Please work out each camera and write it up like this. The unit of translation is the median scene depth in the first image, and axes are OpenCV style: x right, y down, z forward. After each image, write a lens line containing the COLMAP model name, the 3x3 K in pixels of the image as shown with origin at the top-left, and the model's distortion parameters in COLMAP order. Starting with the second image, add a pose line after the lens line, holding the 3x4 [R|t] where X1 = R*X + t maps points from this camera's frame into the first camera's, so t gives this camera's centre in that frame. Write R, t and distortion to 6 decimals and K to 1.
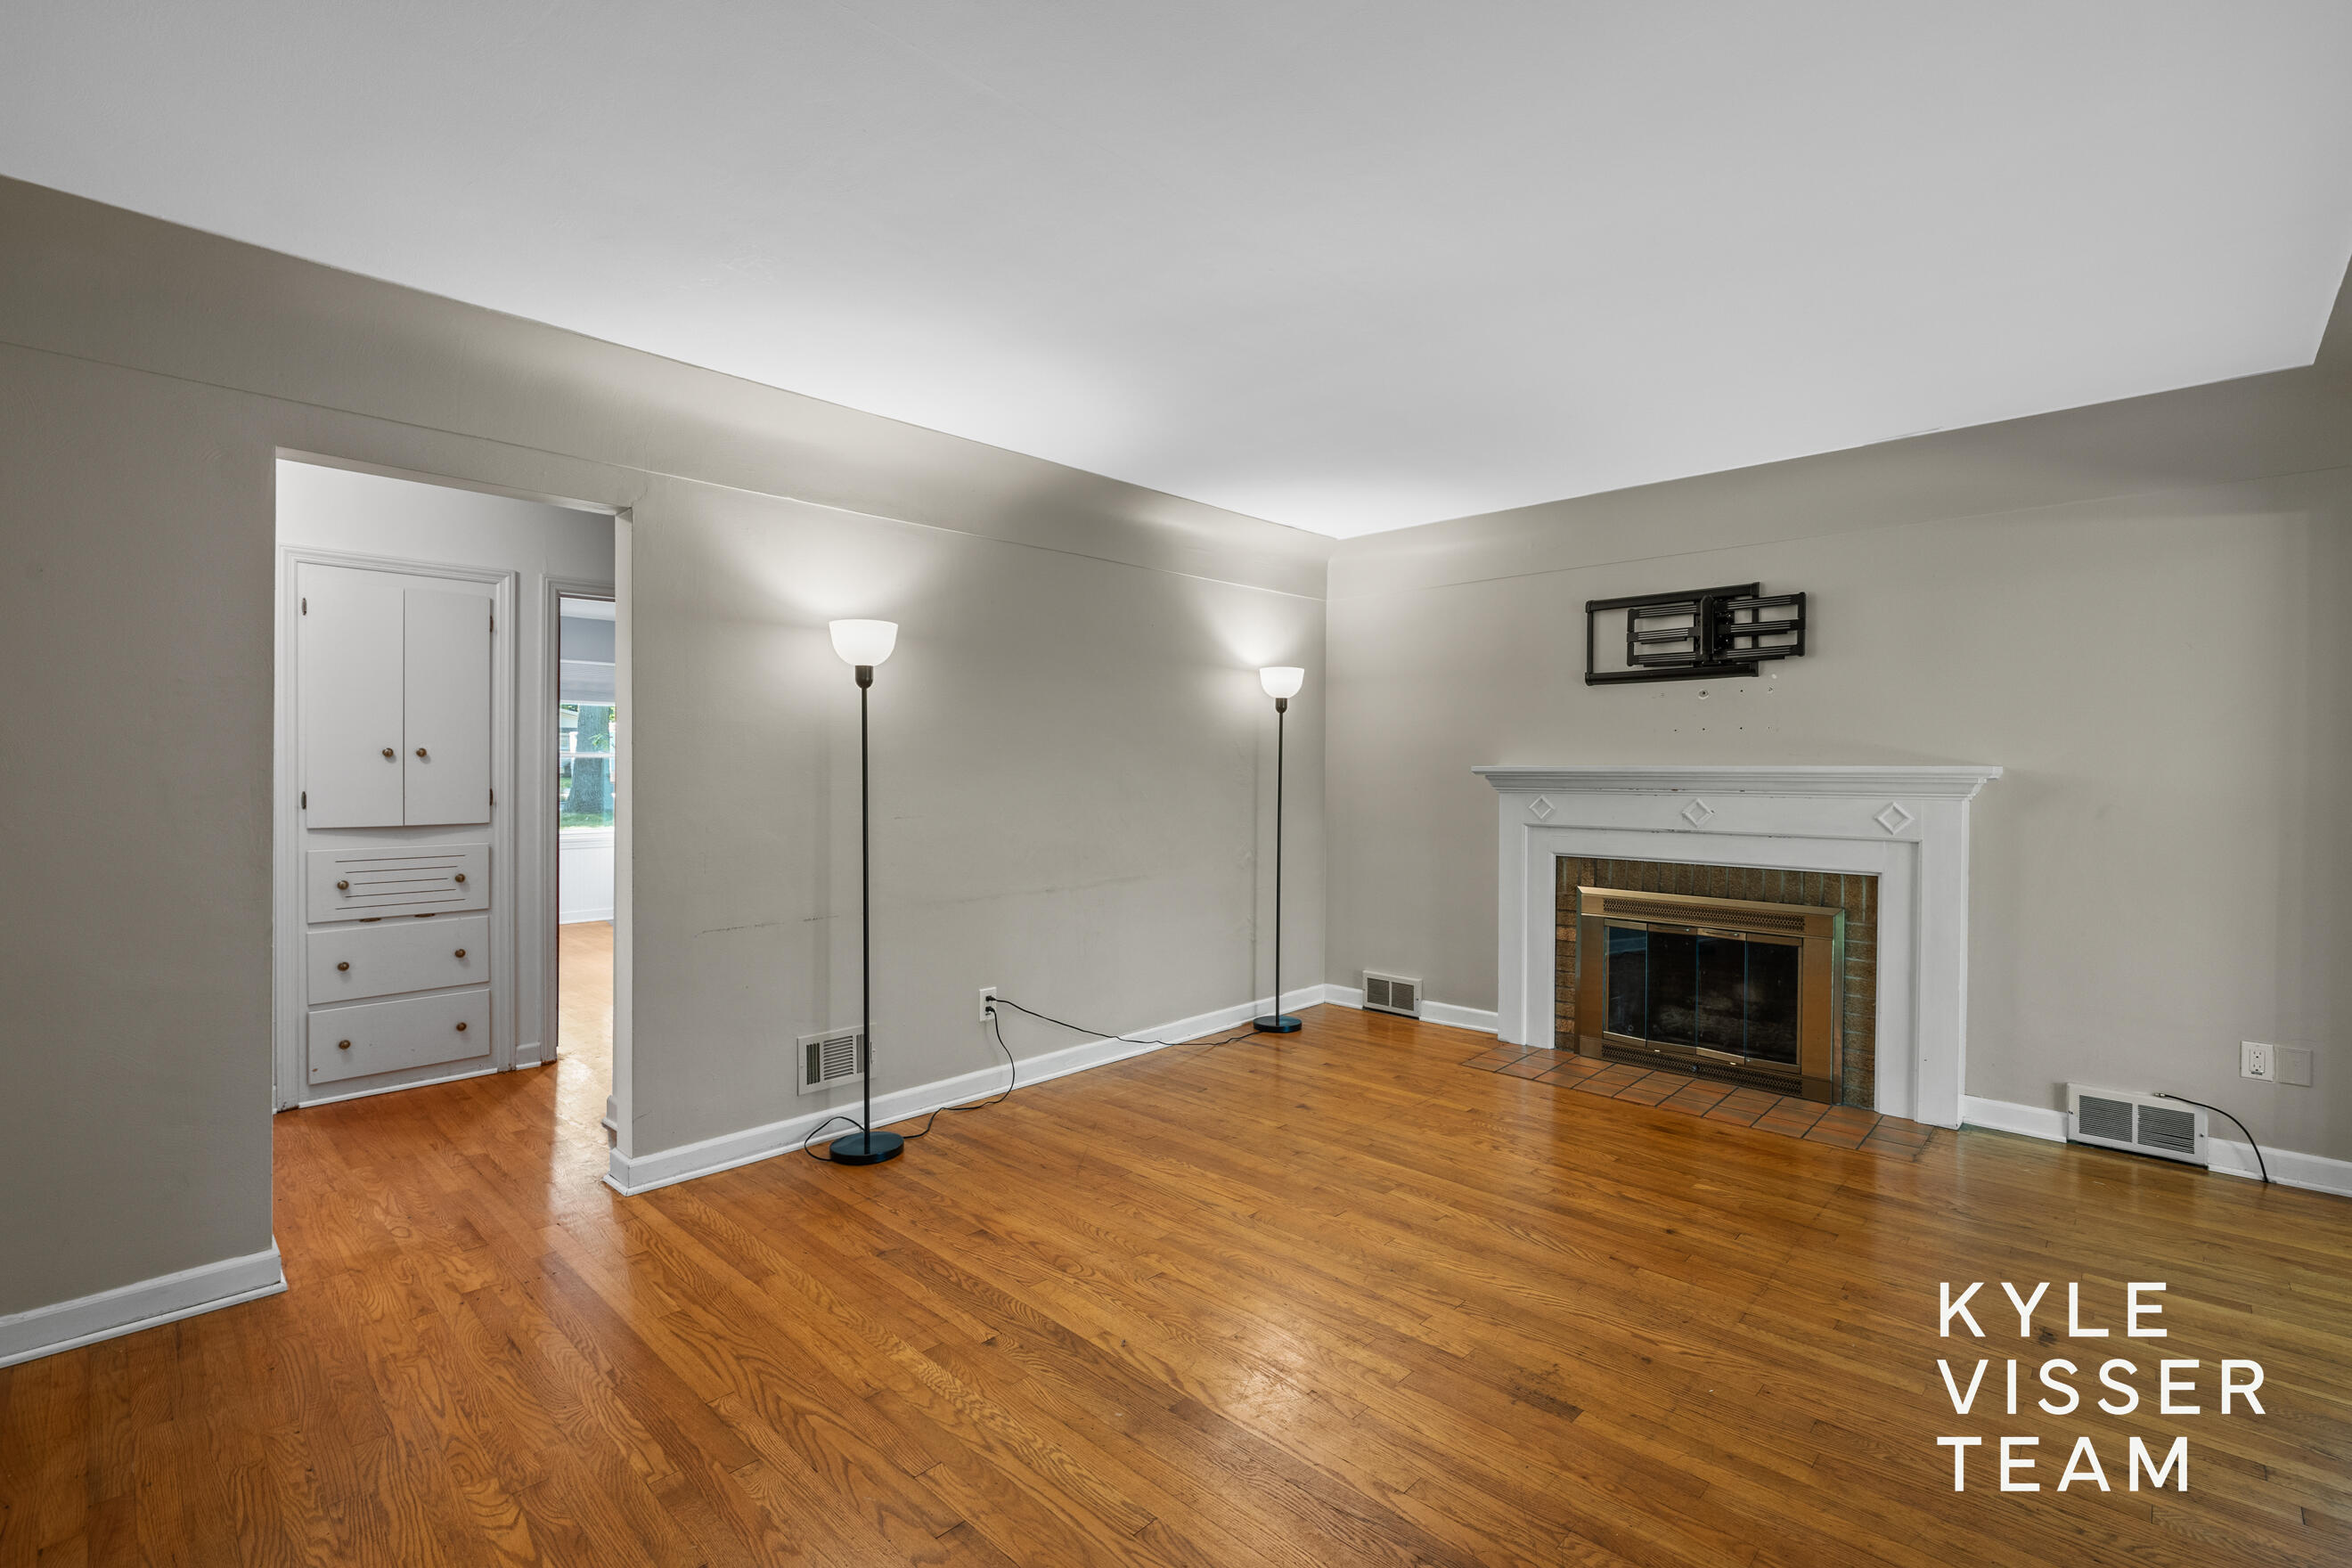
lens RADIAL K [[1038.6, 0, 1176.0], [0, 1038.6, 784.0], [0, 0, 1]] dist [-0.015252, 0.000183]
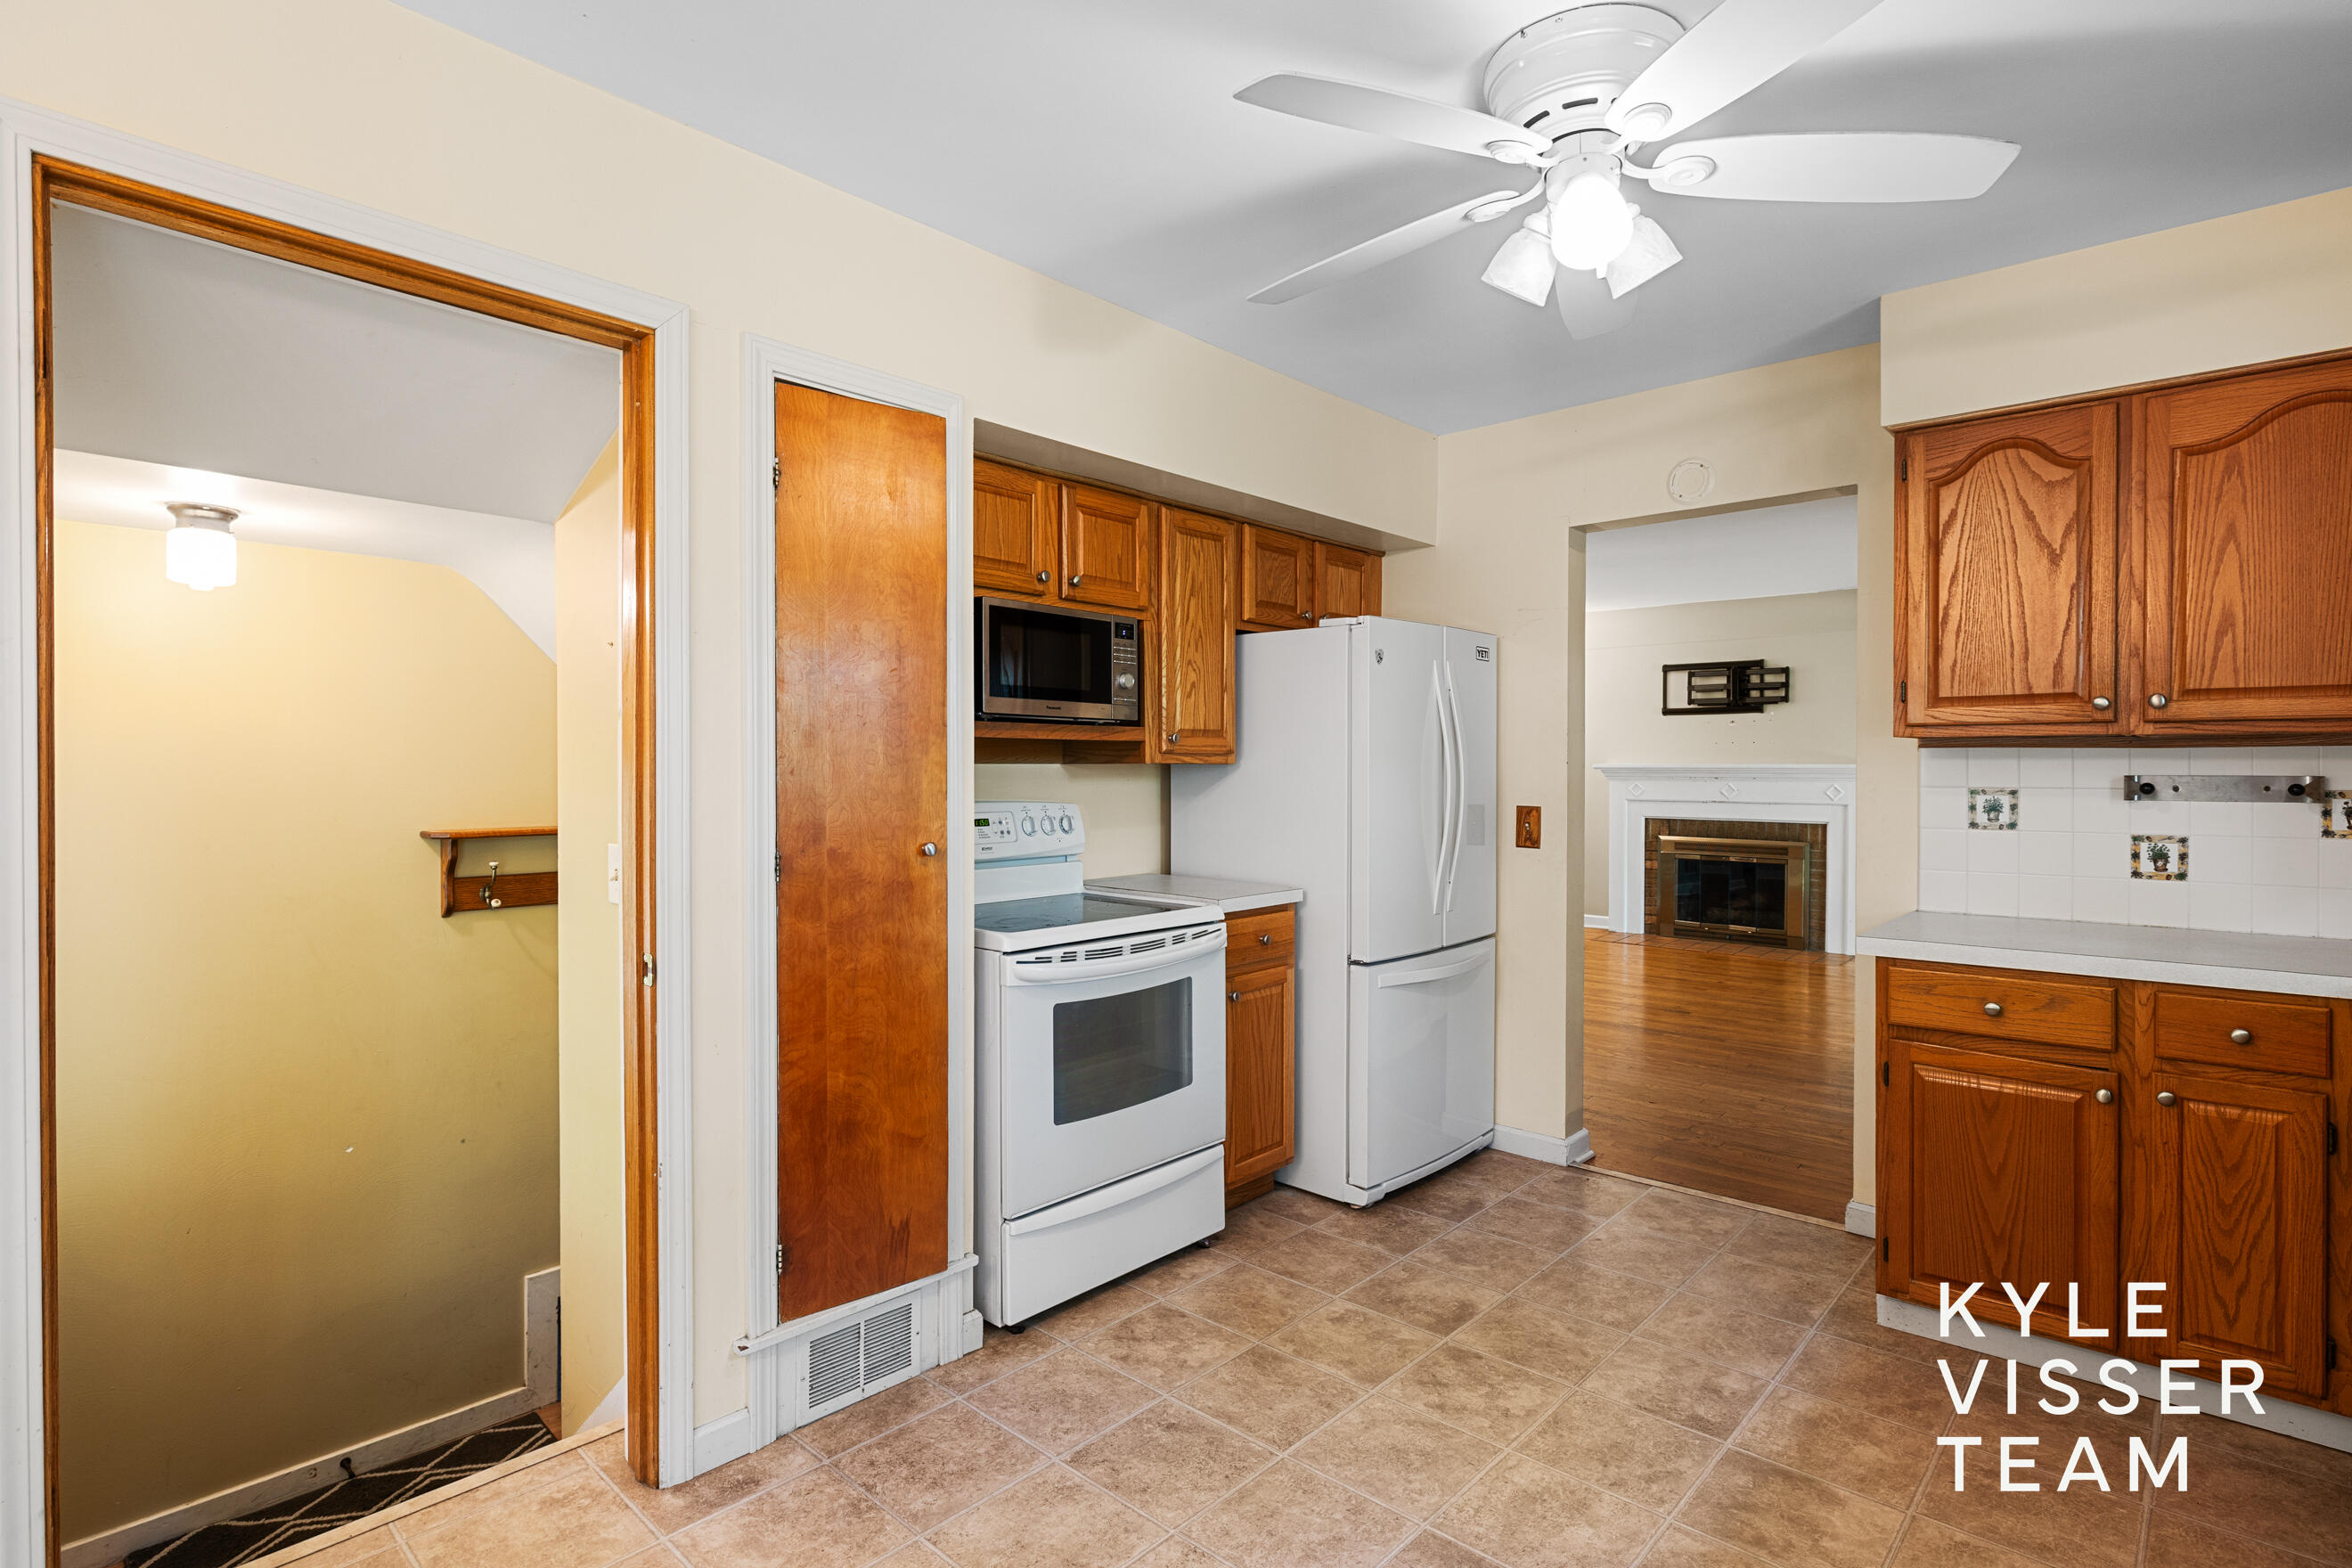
lens RADIAL K [[1173.8, 0, 1176.0], [0, 1173.8, 784.0], [0, 0, 1]] dist [-0.001255, -0.000191]
pose [[0.999636, -0.004629, 0.026569, -0.485773], [0.004461, 0.999970, 0.006388, -0.000773], [-0.026598, -0.006267, 0.999627, -0.963185]]
